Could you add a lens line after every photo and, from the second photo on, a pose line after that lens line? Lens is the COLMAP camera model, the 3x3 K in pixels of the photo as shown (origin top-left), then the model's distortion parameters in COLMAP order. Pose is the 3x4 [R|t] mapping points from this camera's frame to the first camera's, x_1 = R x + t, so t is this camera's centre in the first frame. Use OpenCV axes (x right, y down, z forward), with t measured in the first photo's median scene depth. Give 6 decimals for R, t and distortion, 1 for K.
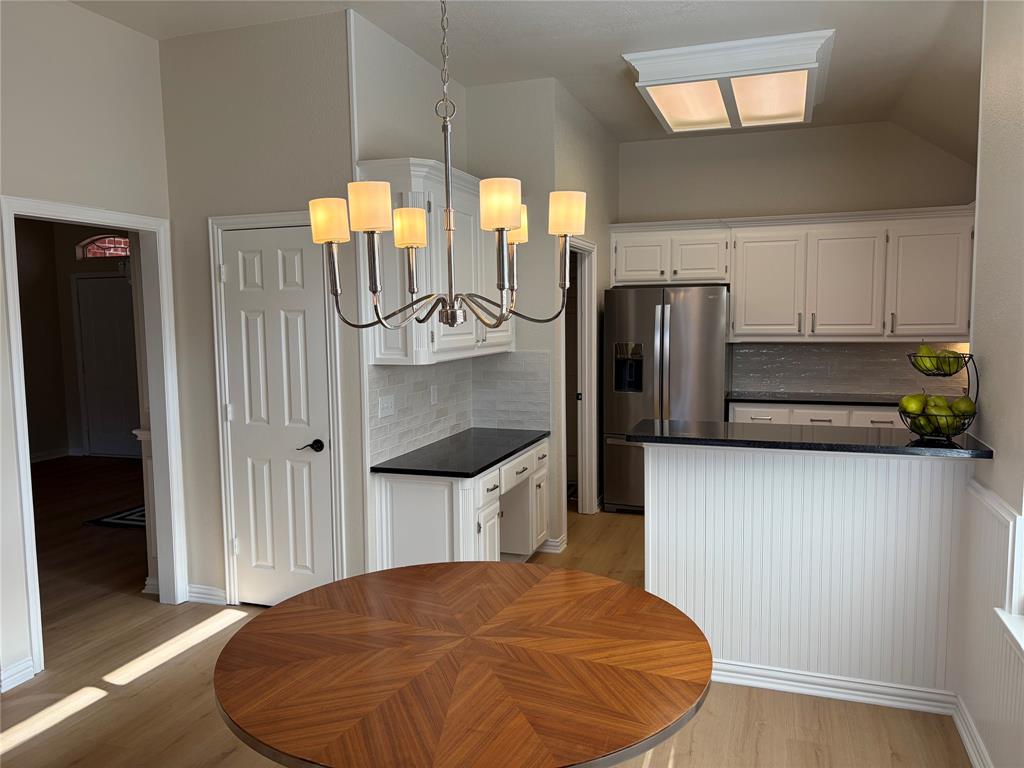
lens RADIAL K [[771.5, 0, 510.2], [0, 771.5, 383.9], [0, 0, 1]] dist [0.036211, -0.011475]
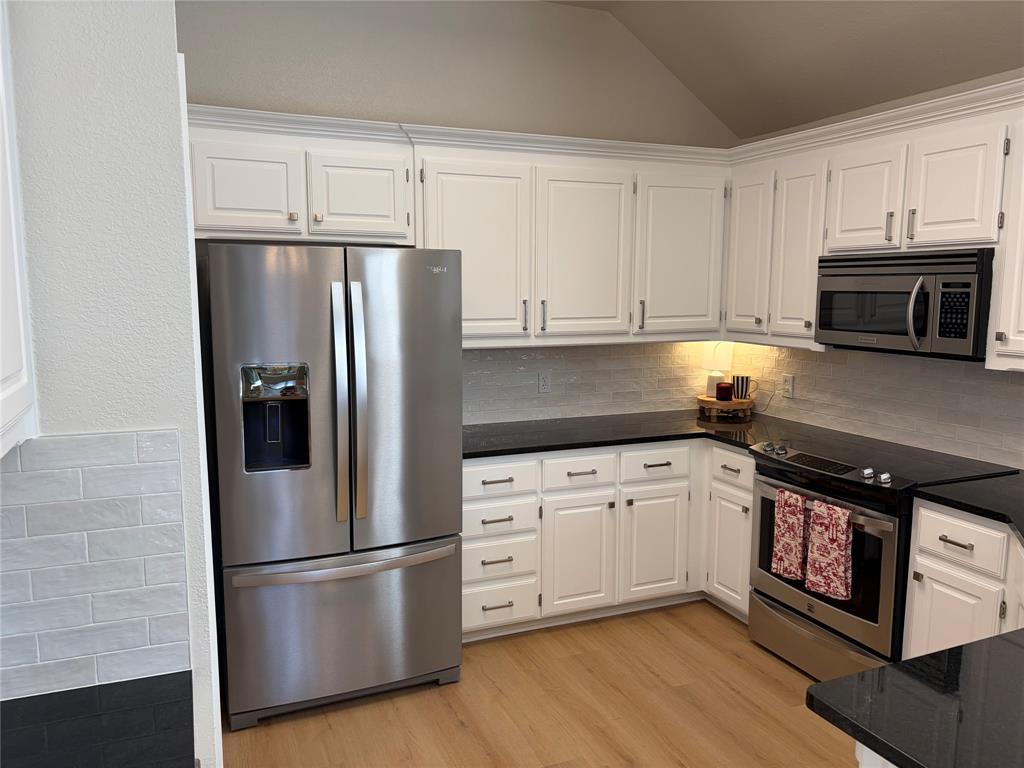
lens RADIAL K [[771.5, 0, 516.5], [0, 771.5, 395.0], [0, 0, 1]] dist [0.036211, -0.011475]
pose [[0.731704, -0.084660, 0.676344, -0.050846], [0.054170, 0.996341, 0.066111, -0.057360], [-0.679466, -0.011736, 0.733613, 0.559023]]
